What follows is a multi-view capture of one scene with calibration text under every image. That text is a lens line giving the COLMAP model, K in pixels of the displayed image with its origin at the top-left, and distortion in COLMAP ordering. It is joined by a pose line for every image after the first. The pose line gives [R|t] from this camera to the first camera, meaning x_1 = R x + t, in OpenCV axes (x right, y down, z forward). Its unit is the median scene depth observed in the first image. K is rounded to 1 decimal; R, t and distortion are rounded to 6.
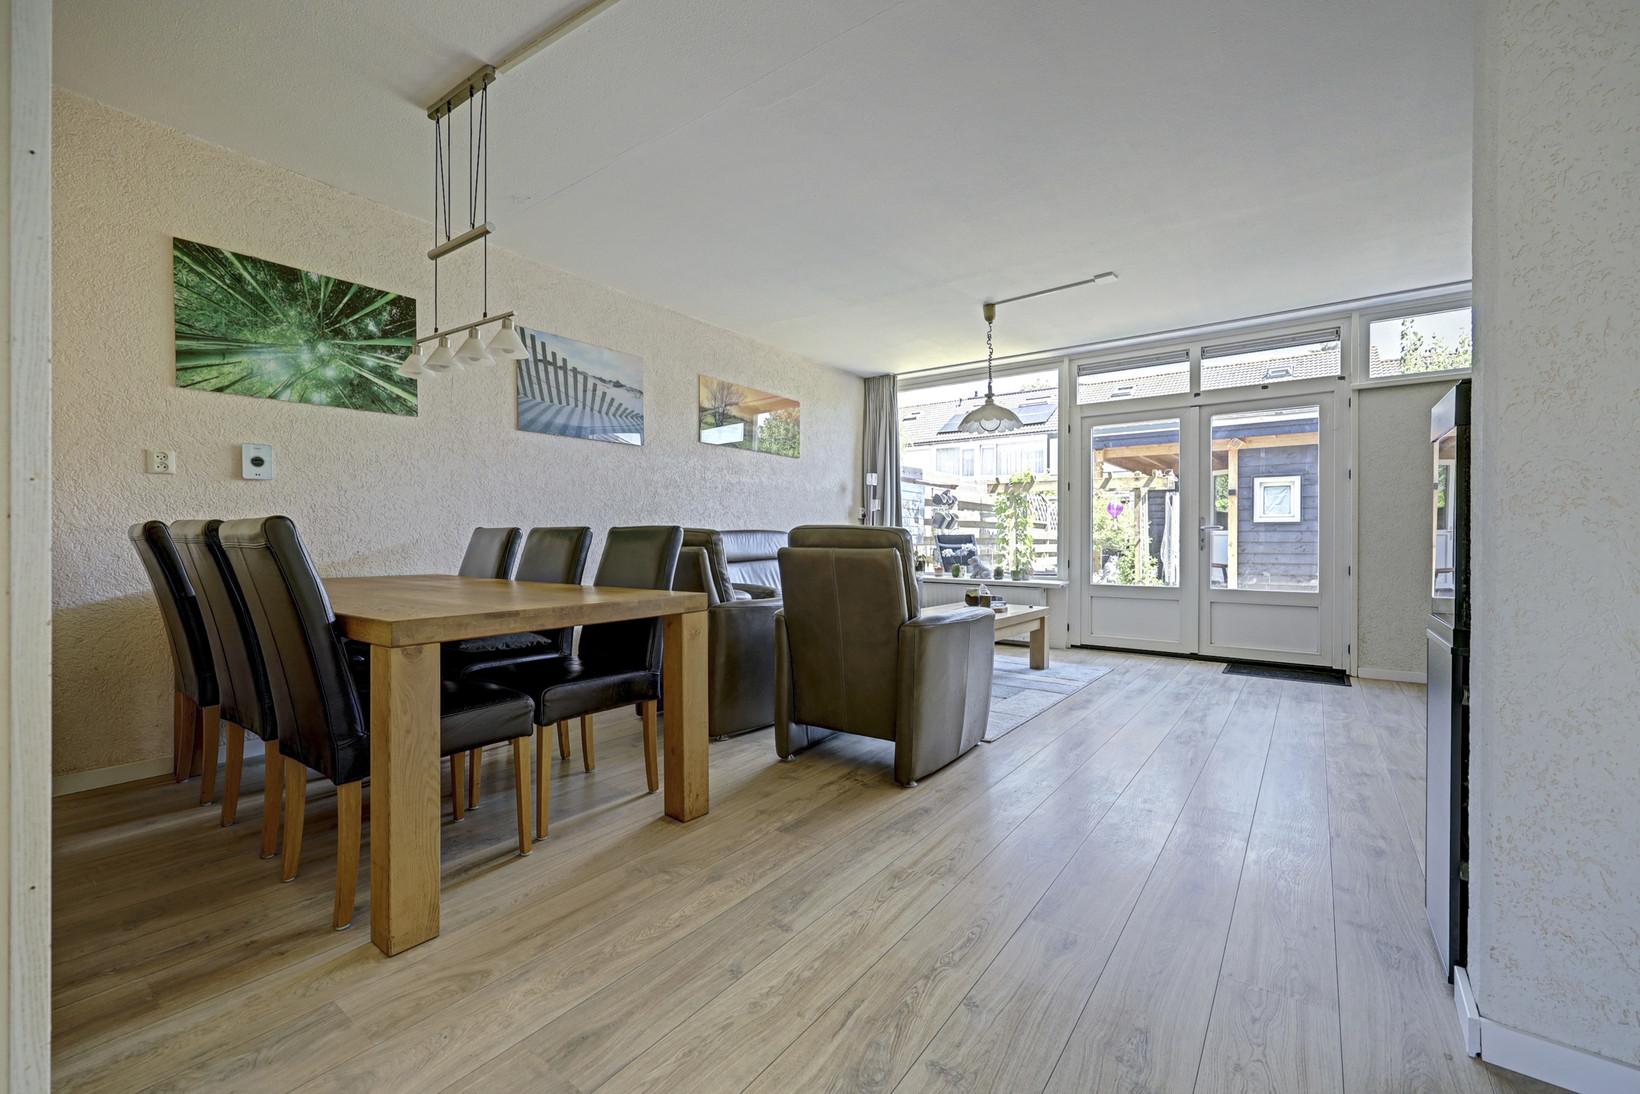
lens RADIAL K [[675.1, 0, 816.0], [0, 675.1, 543.4], [0, 0, 1]] dist [-0.000725, -0.000100]
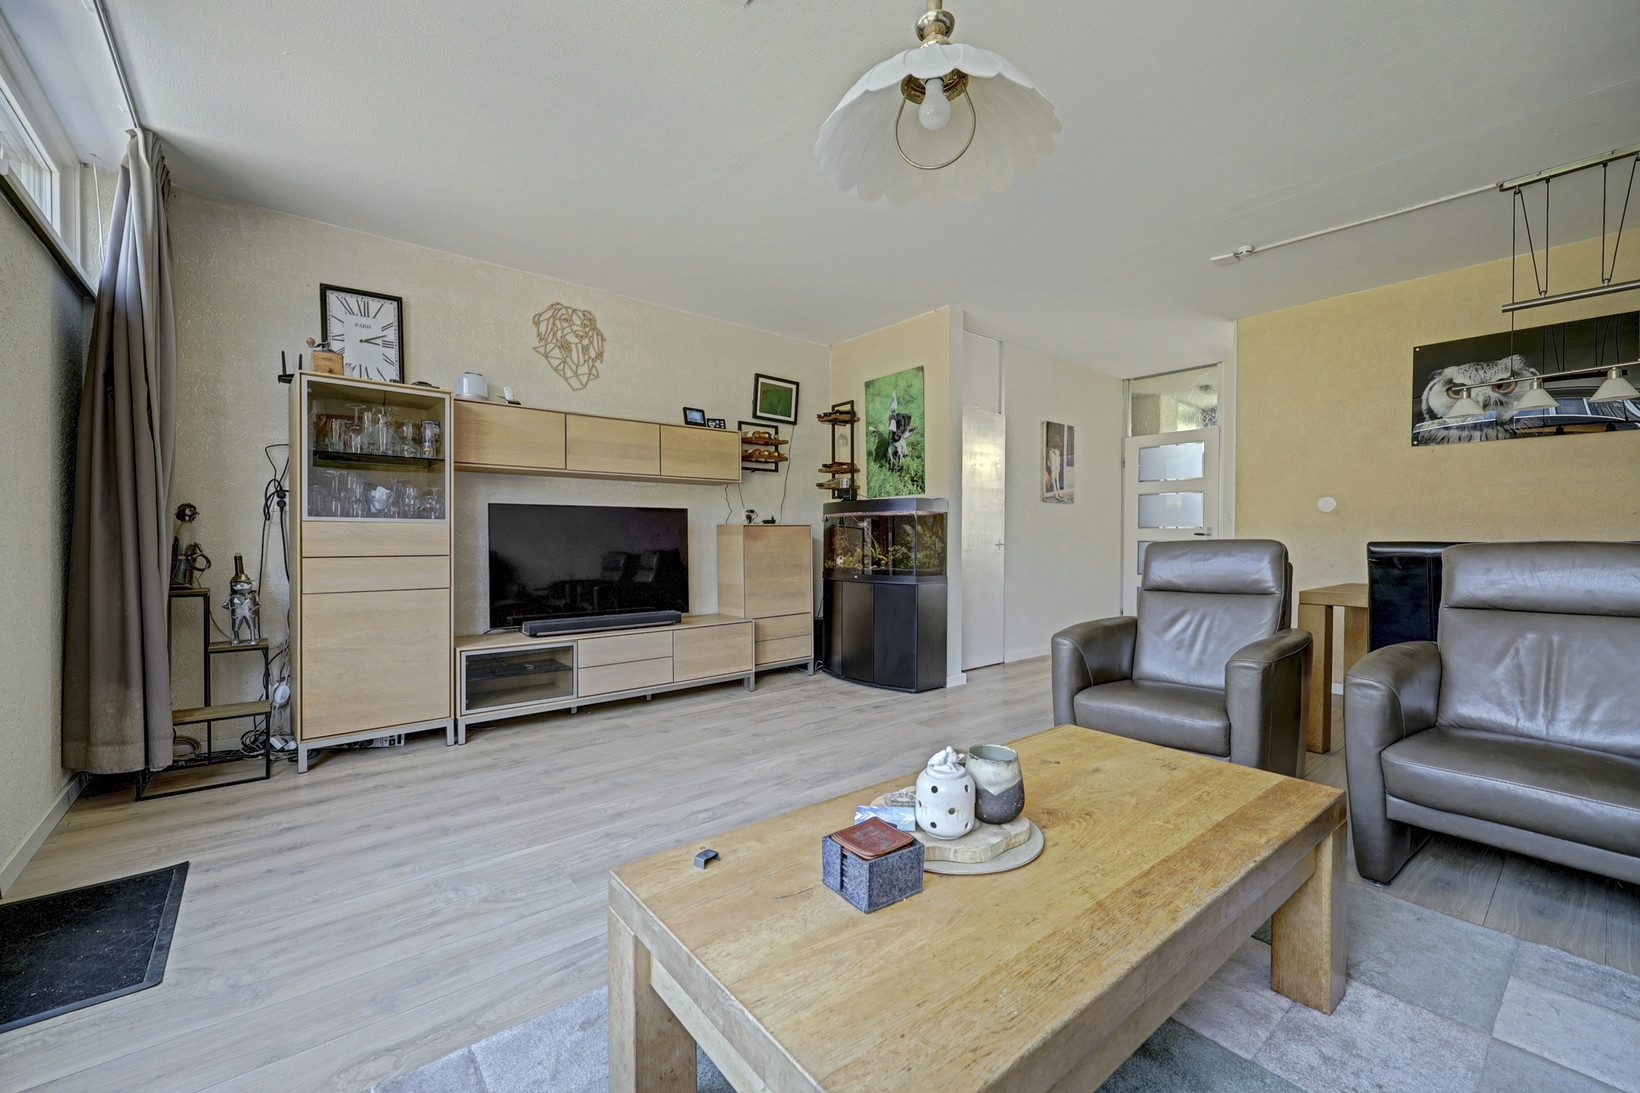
lens RADIAL K [[675.1, 0, 823.4], [0, 675.1, 540.1], [0, 0, 1]] dist [-0.000725, -0.000100]
pose [[-0.972662, -0.004700, 0.232178, 0.278696], [-0.002977, 0.999965, 0.007773, -0.023341], [-0.232206, 0.006870, -0.972642, 1.531172]]
